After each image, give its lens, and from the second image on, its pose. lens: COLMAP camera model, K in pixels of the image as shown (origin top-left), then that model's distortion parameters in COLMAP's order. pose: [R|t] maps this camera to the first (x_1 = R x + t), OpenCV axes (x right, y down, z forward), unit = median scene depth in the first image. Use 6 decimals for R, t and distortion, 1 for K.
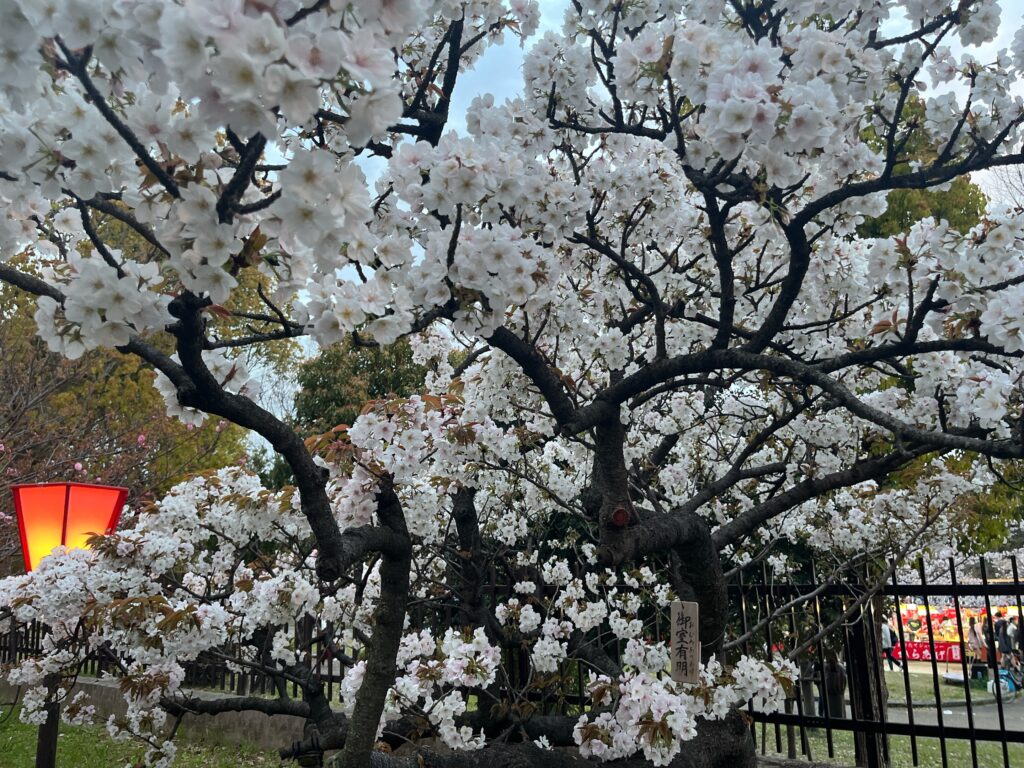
lens RADIAL K [[769.5, 0, 514.8], [0, 769.5, 385.7], [0, 0, 1]] dist [0.005190, 0.000033]
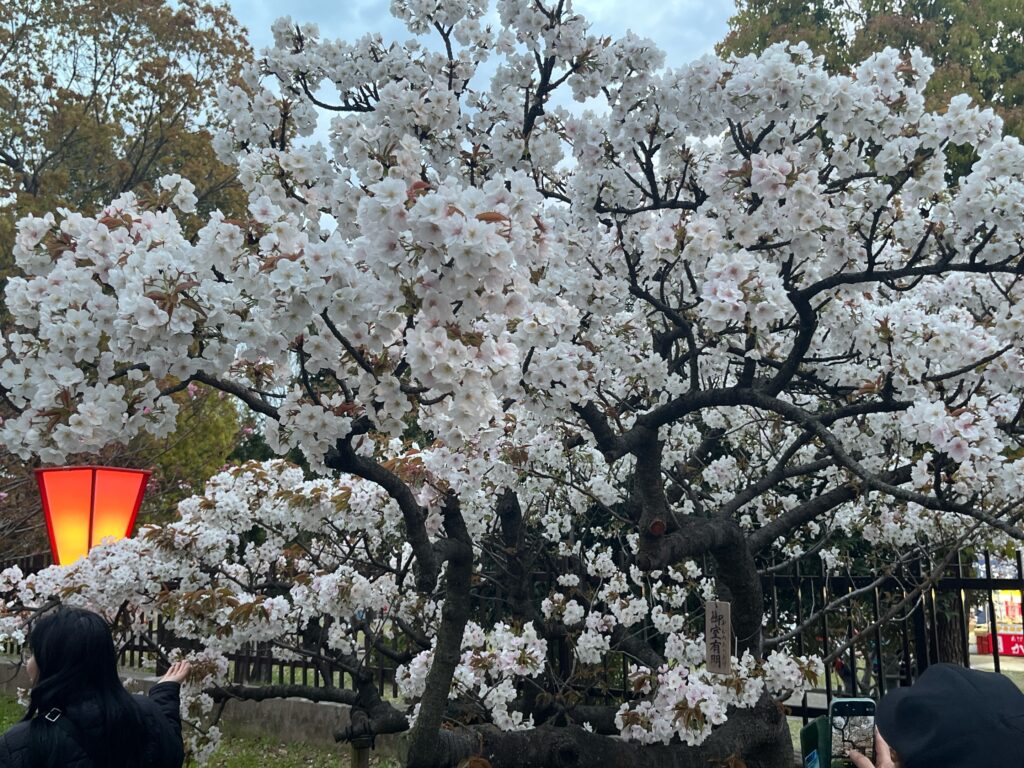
lens RADIAL K [[921.1, 0, 510.4], [0, 921.1, 384.2], [0, 0, 1]] dist [0.002369, 0.003931]
pose [[0.999093, -0.000841, -0.042579, -0.014307], [0.003395, 0.998196, 0.059948, -0.085314], [0.042451, -0.060038, 0.997293, -0.238146]]
